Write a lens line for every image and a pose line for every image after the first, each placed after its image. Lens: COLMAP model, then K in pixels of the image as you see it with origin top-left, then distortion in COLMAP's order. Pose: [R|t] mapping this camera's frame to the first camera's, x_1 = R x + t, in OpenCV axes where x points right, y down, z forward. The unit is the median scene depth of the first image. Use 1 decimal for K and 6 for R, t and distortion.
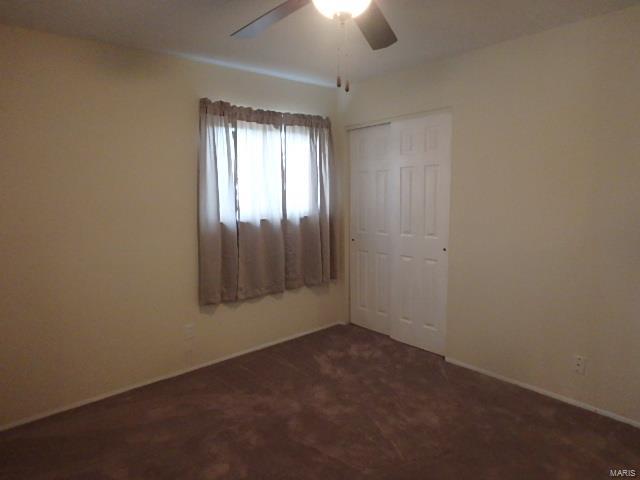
lens RADIAL K [[398.7, 0, 321.7], [0, 398.7, 238.4], [0, 0, 1]] dist [-0.001299, -0.000125]
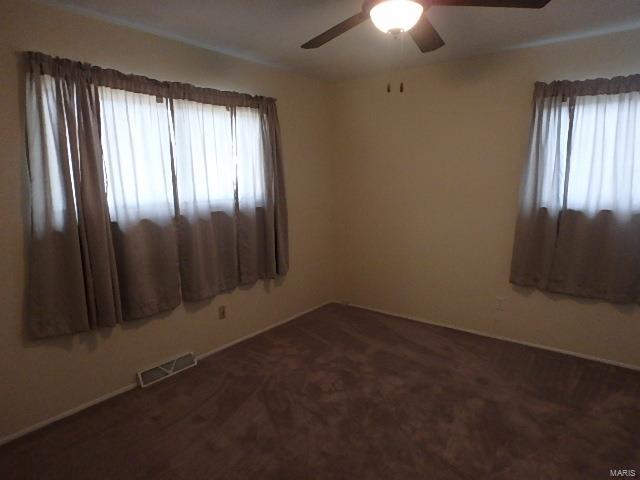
lens RADIAL K [[398.7, 0, 321.7], [0, 398.7, 238.4], [0, 0, 1]] dist [-0.001299, -0.000125]
pose [[0.212469, 0.171981, -0.961914, 0.585093], [-0.125257, 0.981063, 0.147738, -0.041639], [0.969107, 0.089097, 0.229987, 0.256312]]
